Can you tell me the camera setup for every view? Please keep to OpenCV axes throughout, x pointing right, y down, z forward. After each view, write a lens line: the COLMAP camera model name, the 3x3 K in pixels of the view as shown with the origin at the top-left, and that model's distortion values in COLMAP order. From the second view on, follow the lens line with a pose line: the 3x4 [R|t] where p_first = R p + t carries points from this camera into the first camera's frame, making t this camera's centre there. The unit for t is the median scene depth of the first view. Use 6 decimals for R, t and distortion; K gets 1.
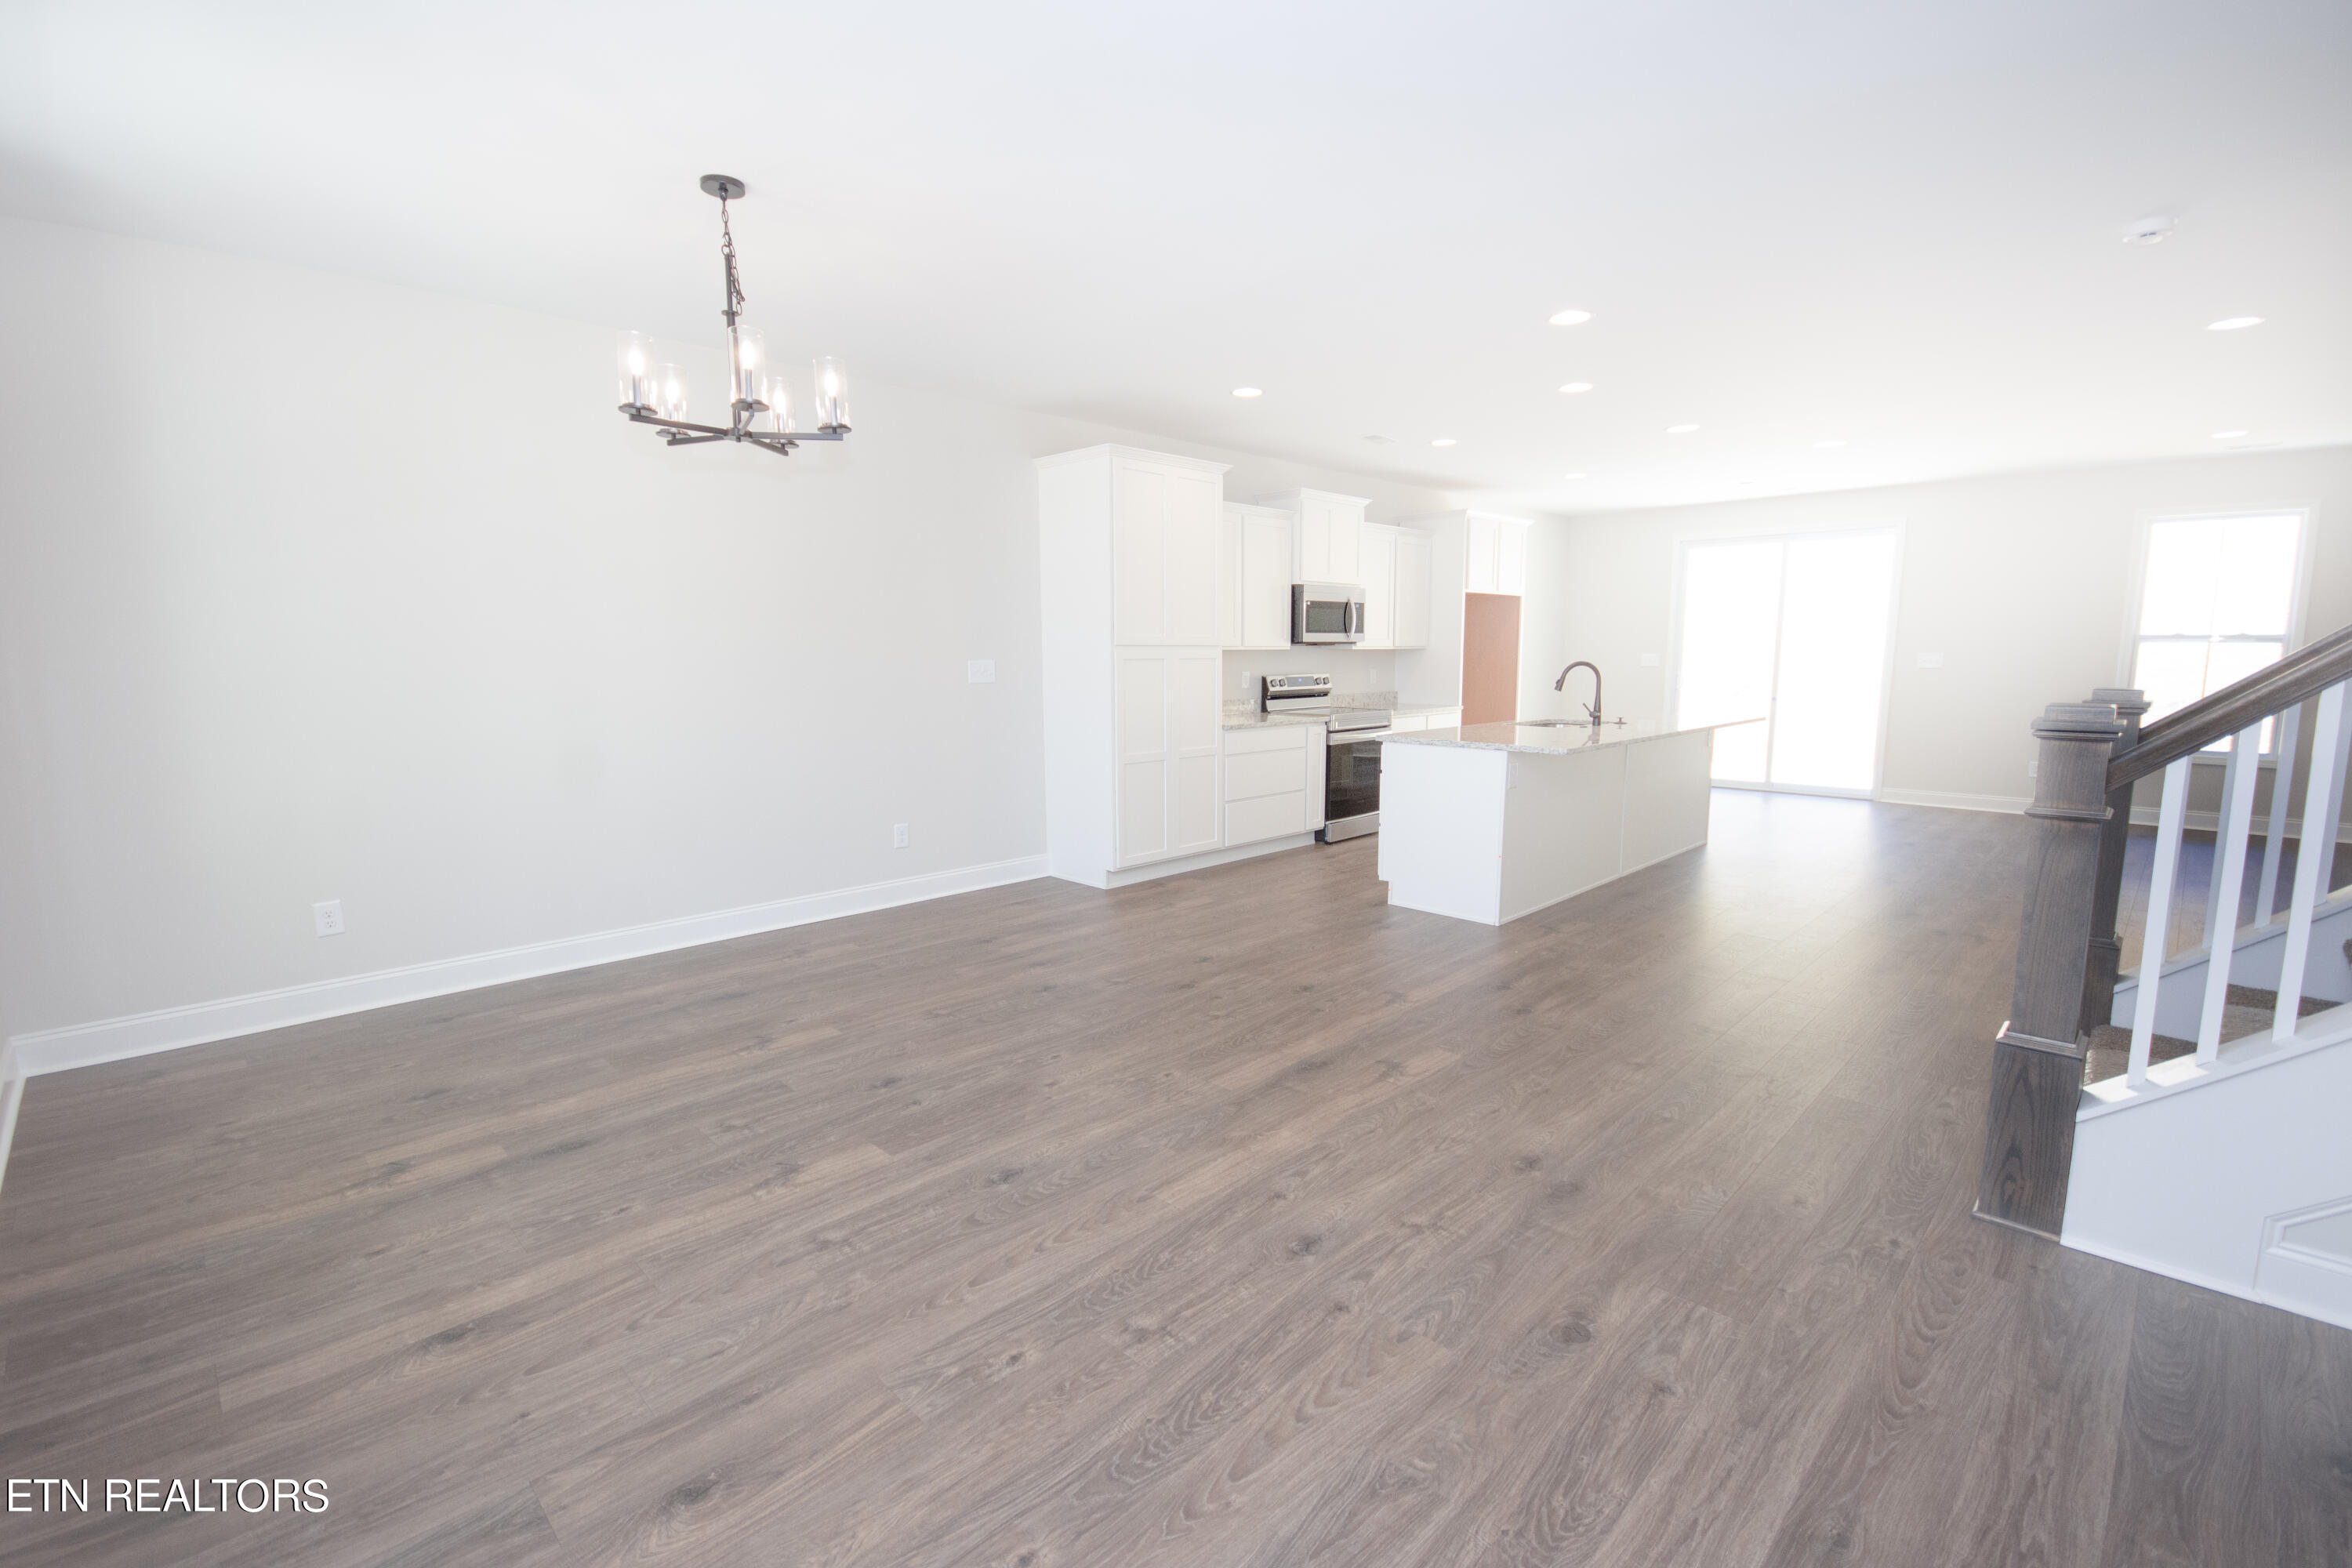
lens RADIAL K [[1039.4, 0, 1165.8], [0, 1039.4, 793.1], [0, 0, 1]] dist [0.002630, -0.013768]
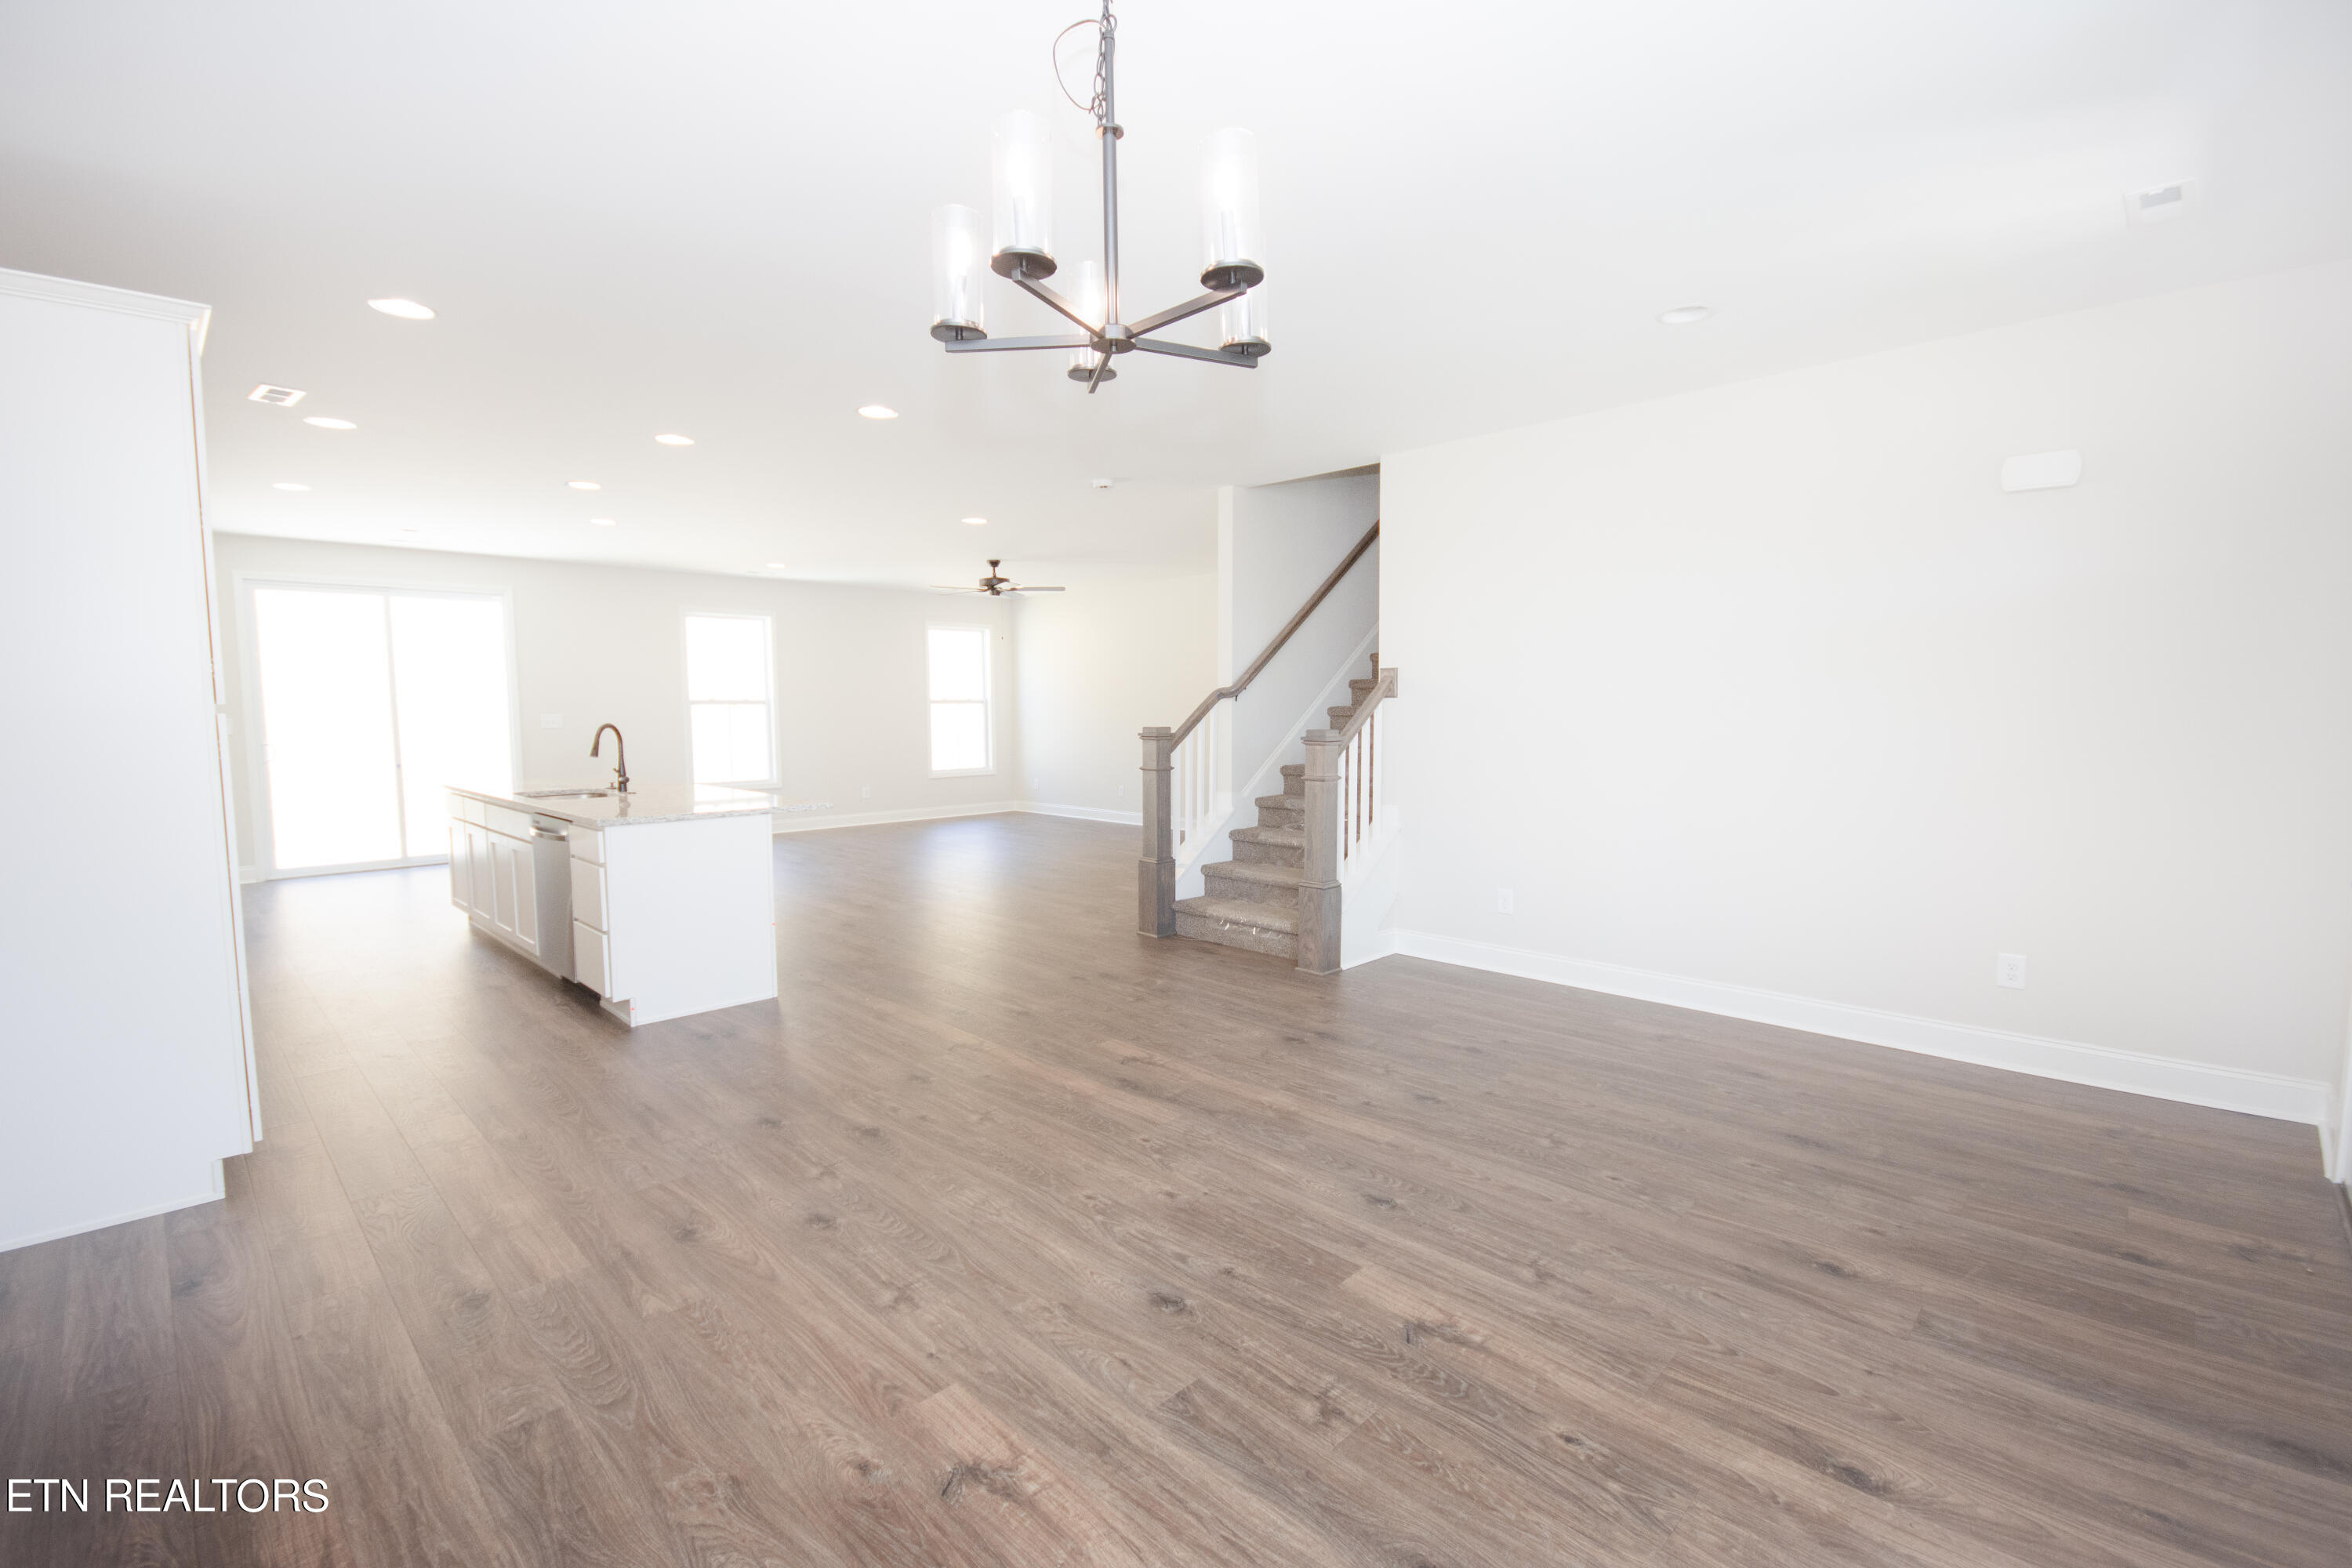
lens RADIAL K [[1039.4, 0, 1165.8], [0, 1039.4, 793.1], [0, 0, 1]] dist [0.002630, -0.013768]
pose [[-0.011979, -0.082615, 0.996510, -1.050748], [0.143412, 0.986136, 0.083479, -0.143568], [-0.989591, 0.143911, 0.000035, 1.040618]]
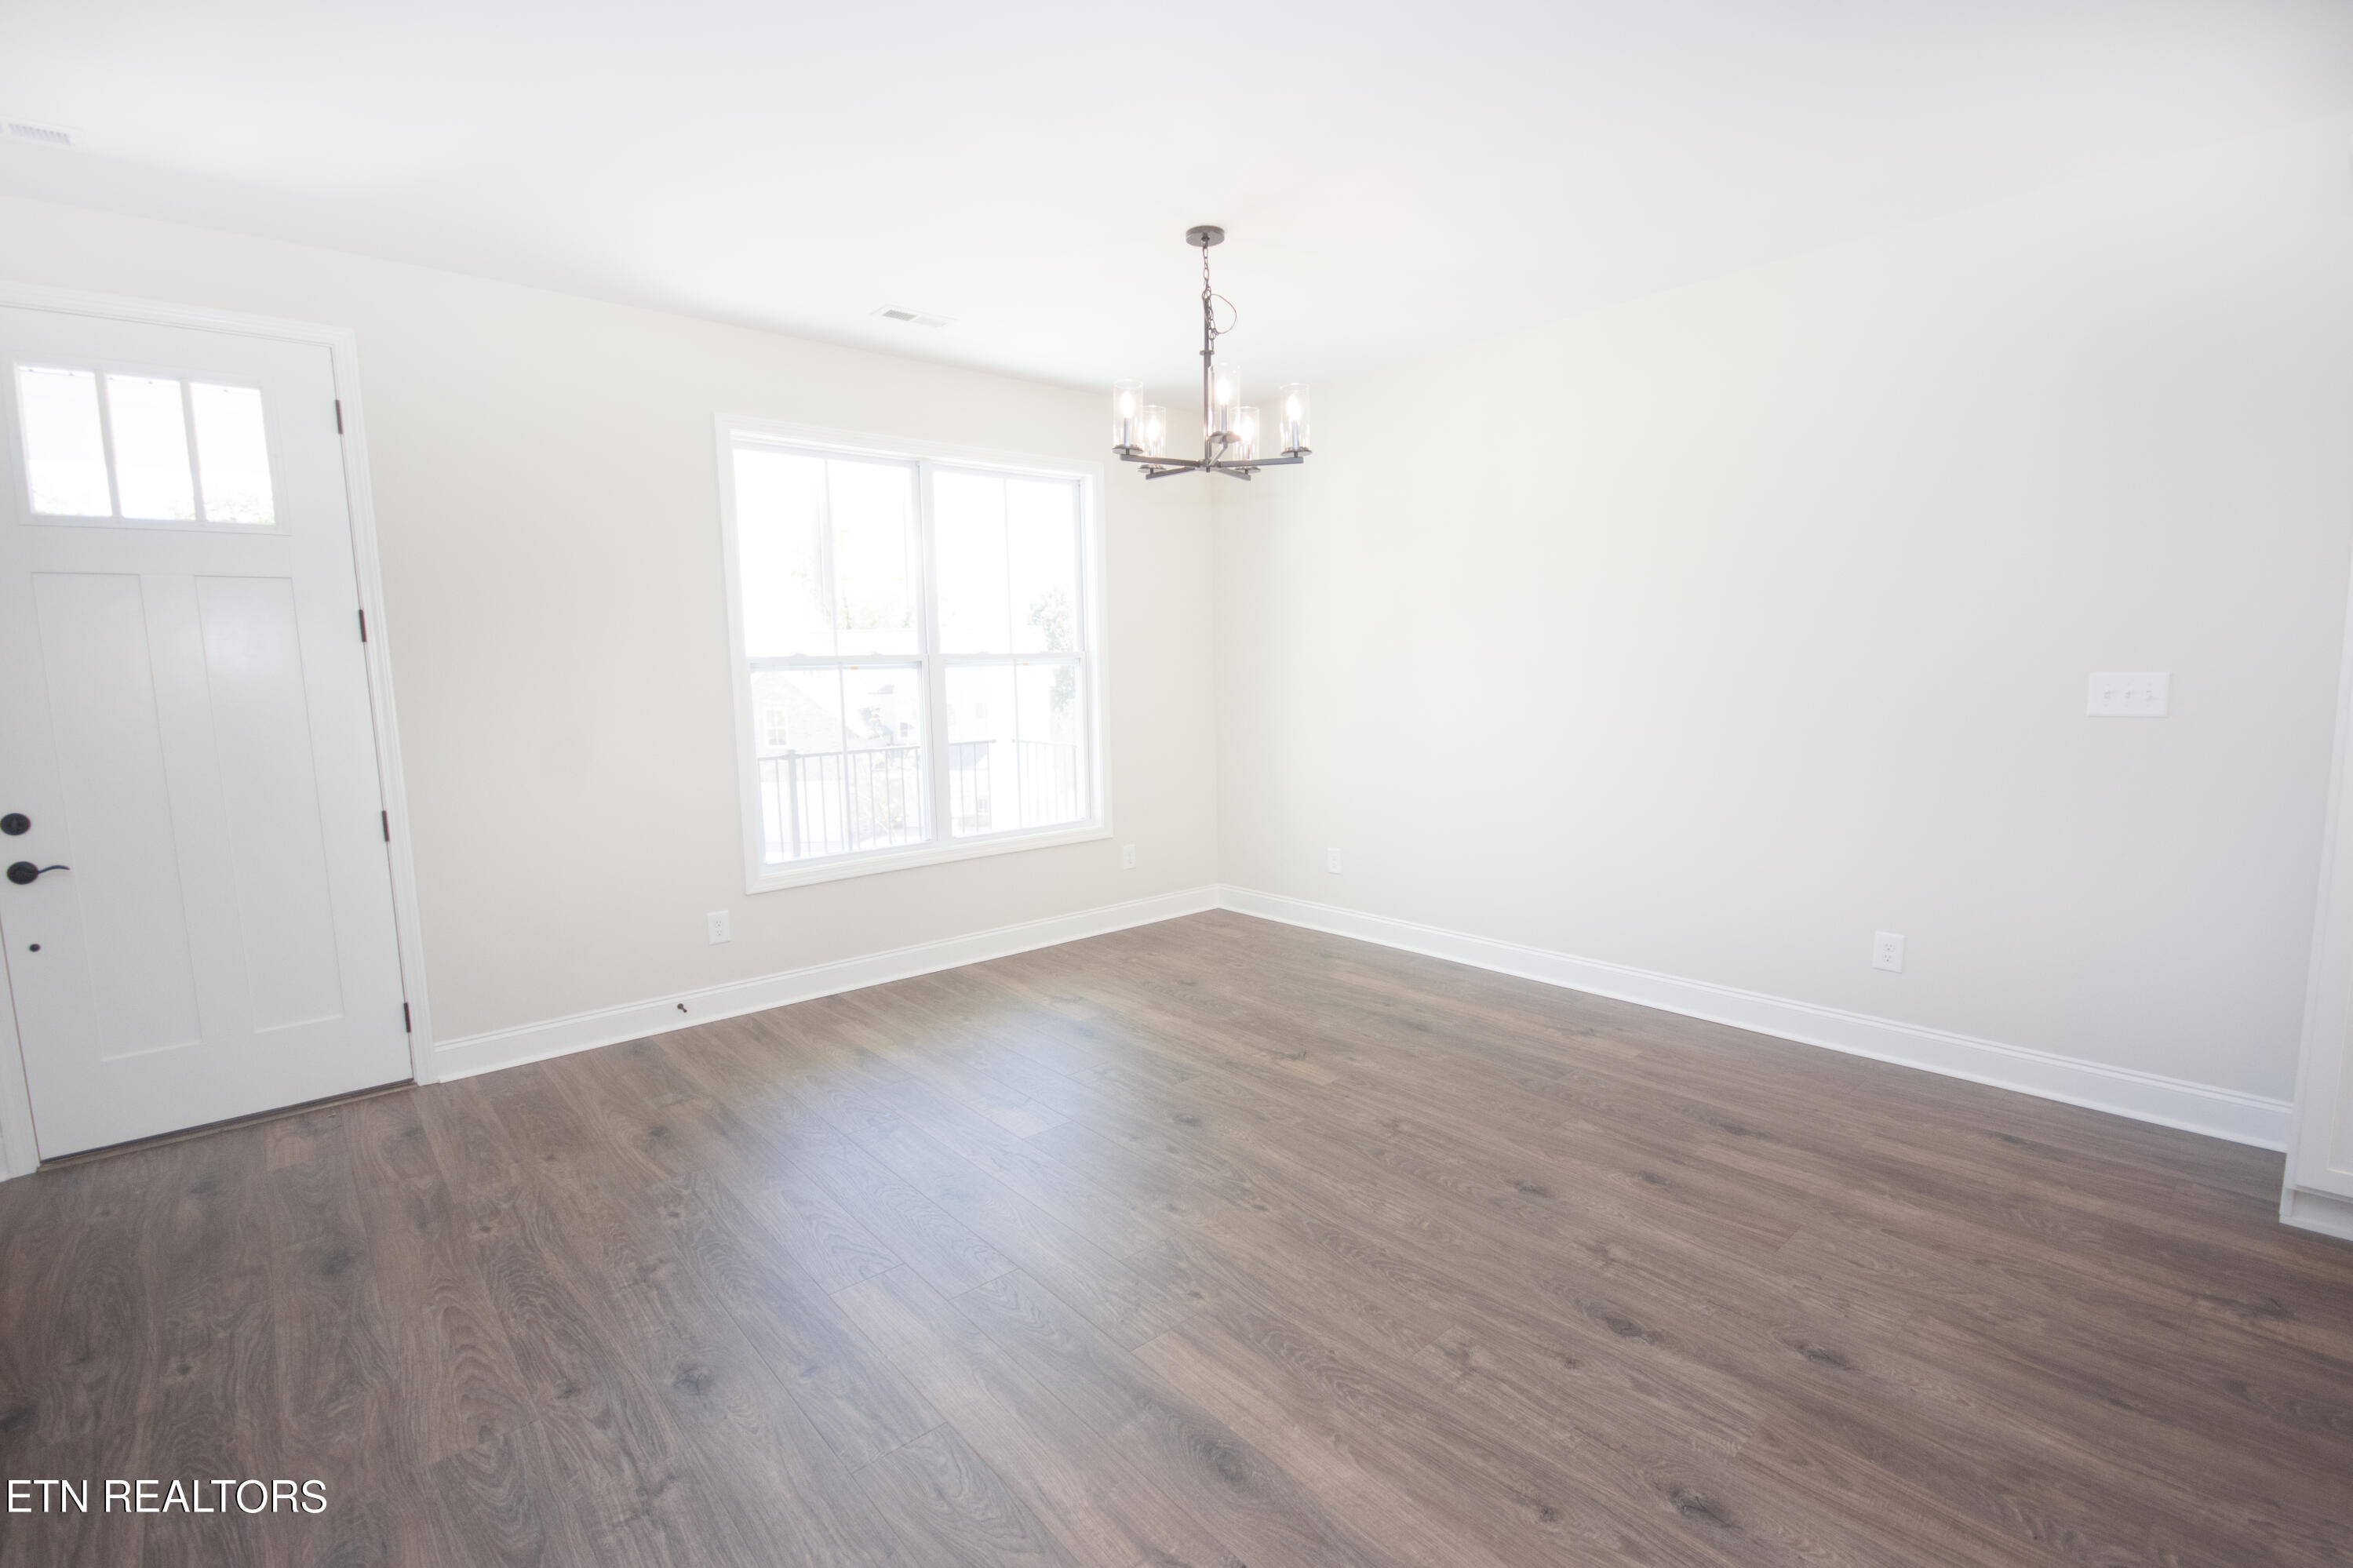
lens RADIAL K [[1039.7, 0, 1166.3], [0, 1039.7, 793.1], [0, 0, 1]] dist [0.002630, -0.013768]
pose [[-0.060159, 0.124984, -0.990333, 0.708128], [-0.119722, 0.984065, 0.131466, -0.156194], [0.990983, 0.126474, -0.044237, 1.079054]]
